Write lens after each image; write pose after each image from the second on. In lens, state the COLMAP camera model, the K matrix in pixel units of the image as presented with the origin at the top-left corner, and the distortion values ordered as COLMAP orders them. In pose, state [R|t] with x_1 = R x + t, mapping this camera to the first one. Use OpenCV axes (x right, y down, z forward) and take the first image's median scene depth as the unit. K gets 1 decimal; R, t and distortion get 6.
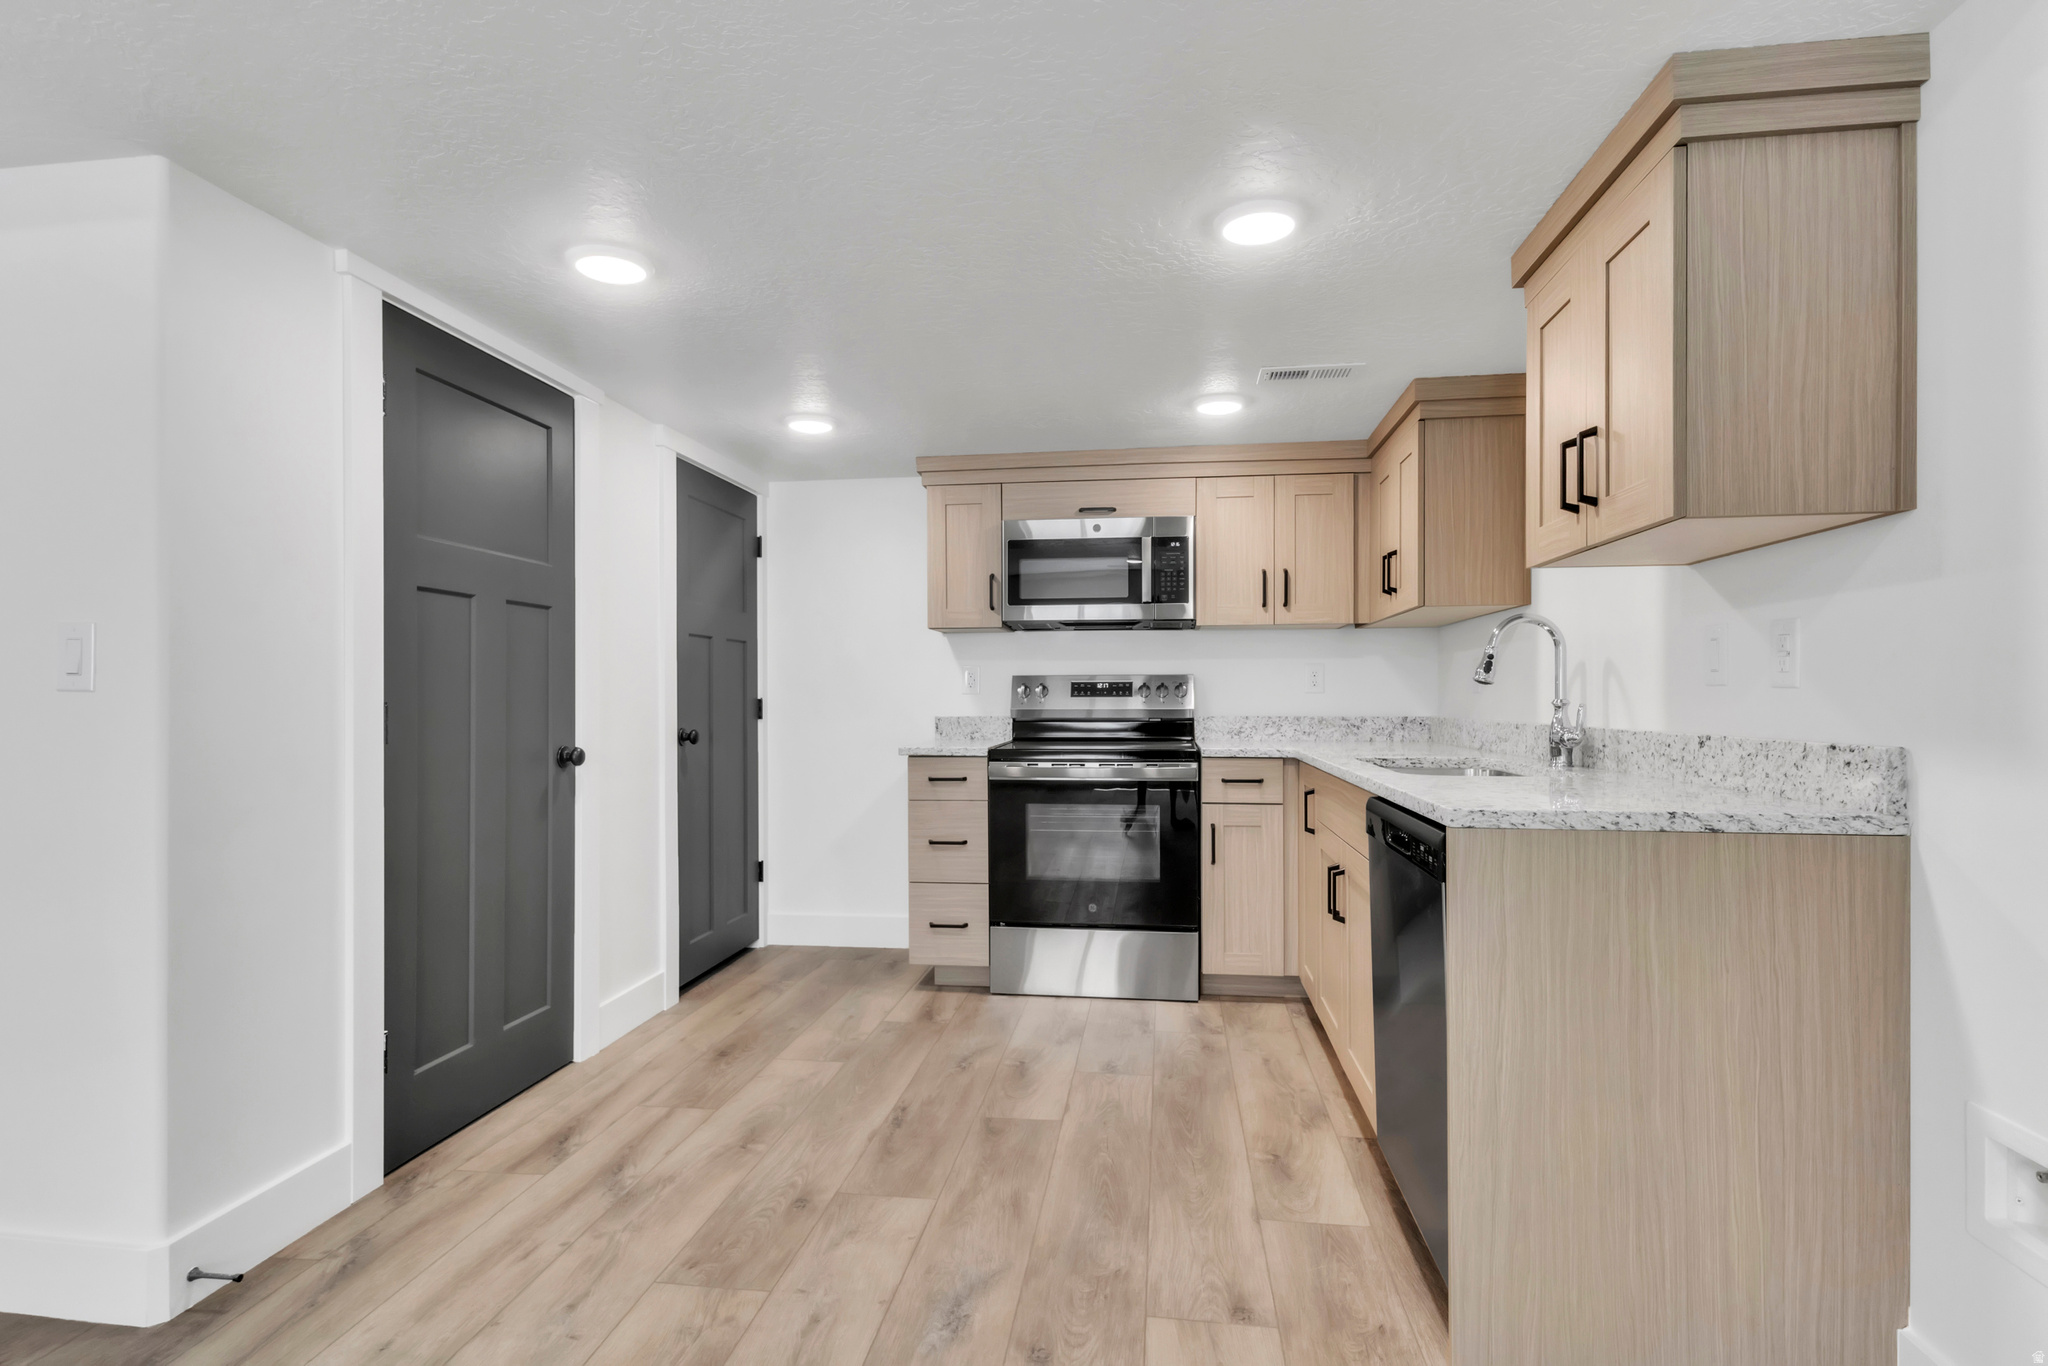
lens RADIAL K [[1032.8, 0, 1024.8], [0, 1032.8, 653.5], [0, 0, 1]] dist [0.033380, -0.000044]
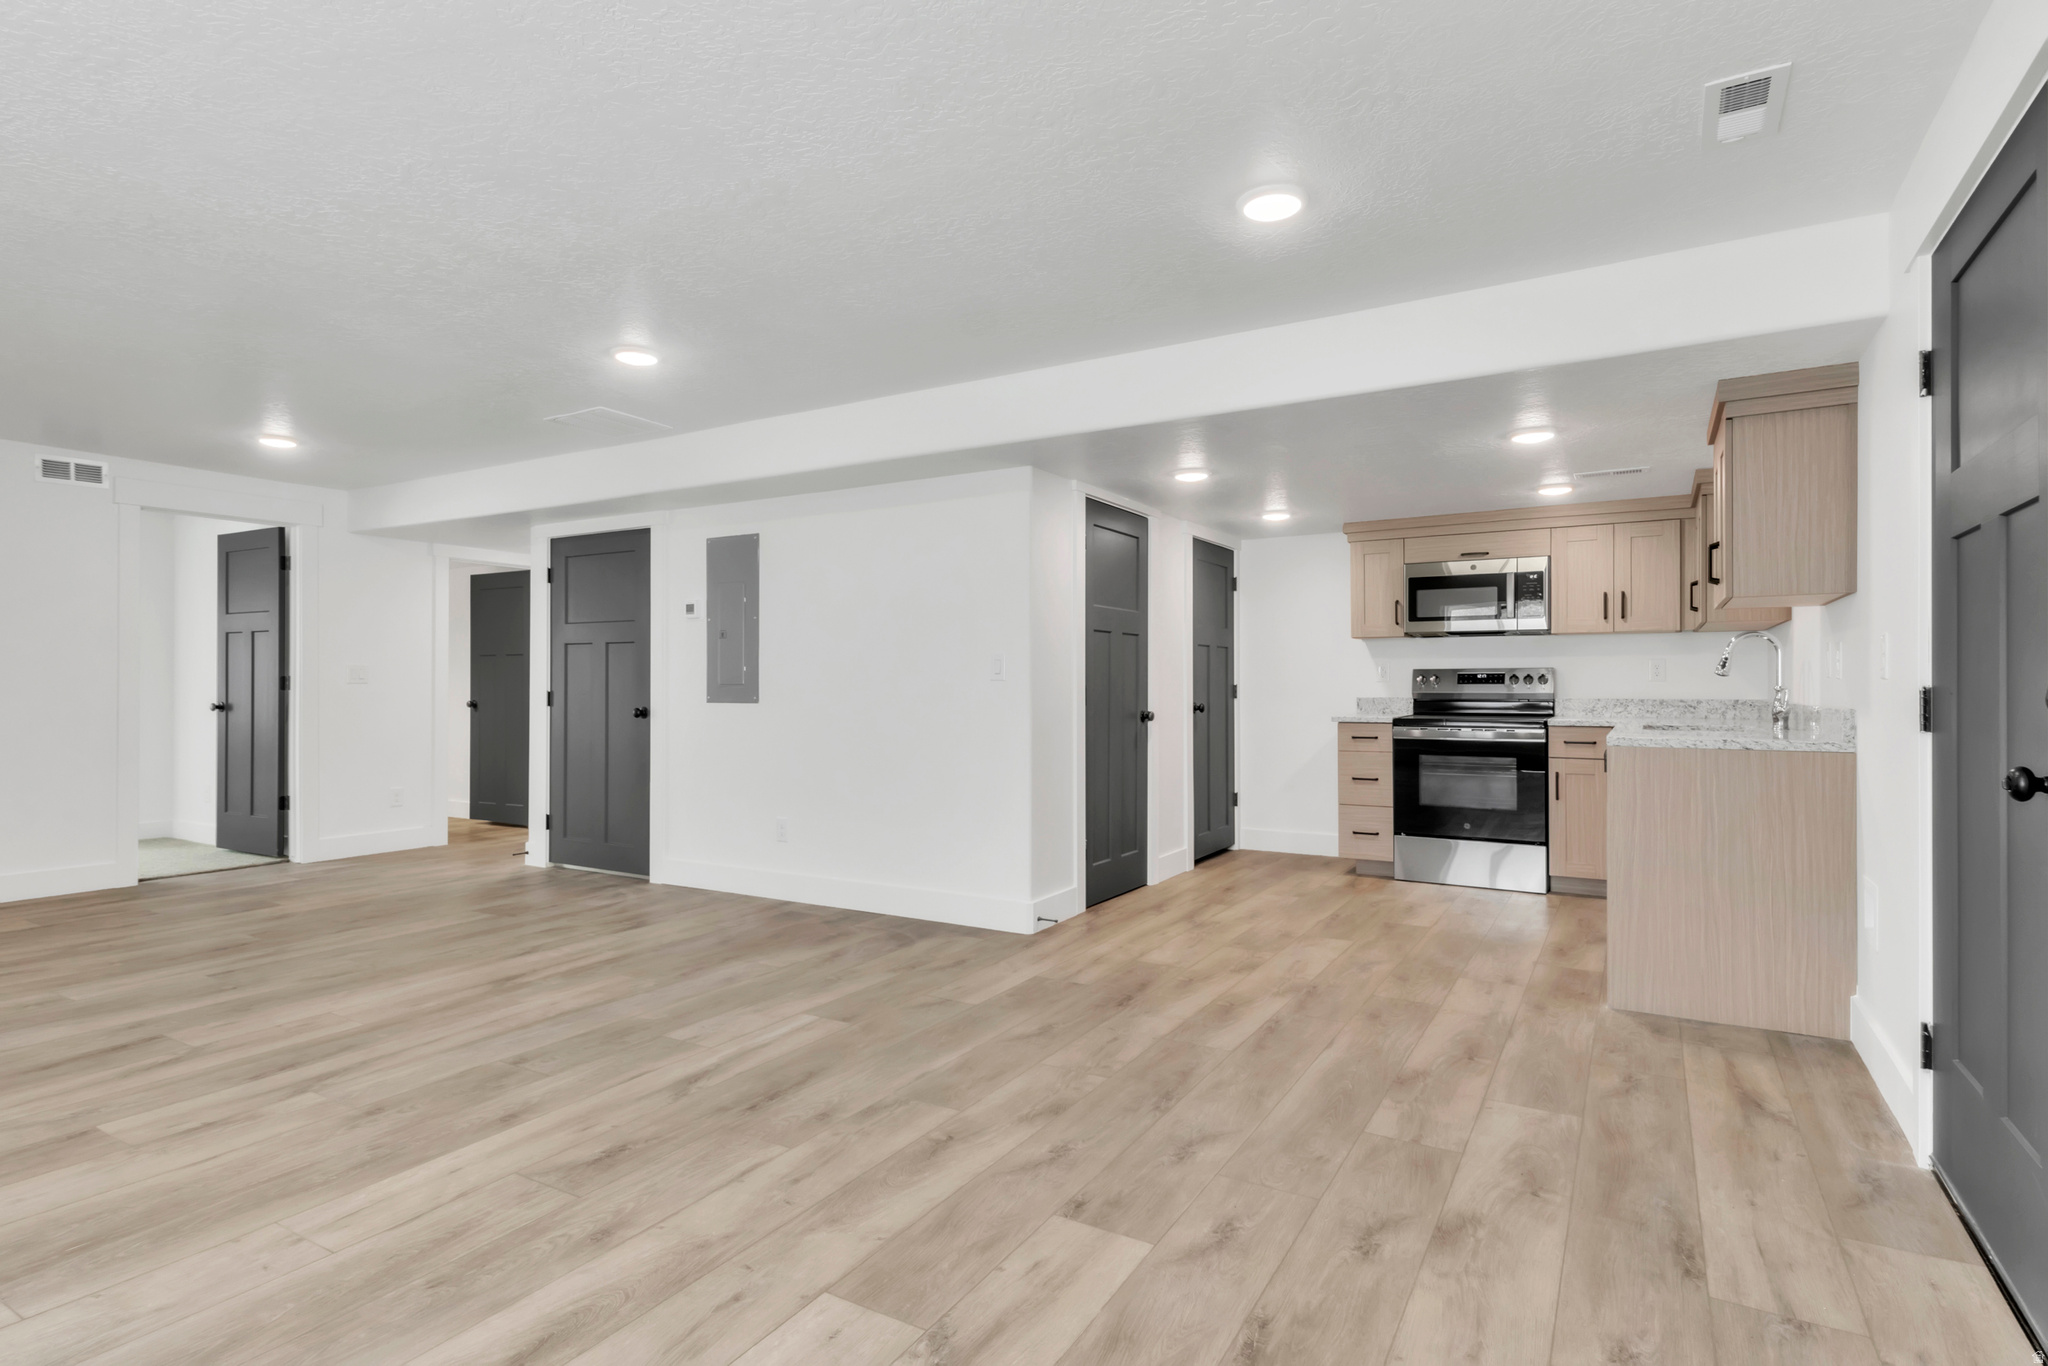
lens RADIAL K [[1088.8, 0, 1011.6], [0, 1088.8, 692.5], [0, 0, 1]] dist [-0.000902, -0.000368]
pose [[0.922102, 0.005201, -0.386912, 0.065824], [0.014289, 0.998770, 0.047479, -0.028776], [0.386683, -0.049310, 0.920894, -0.678264]]
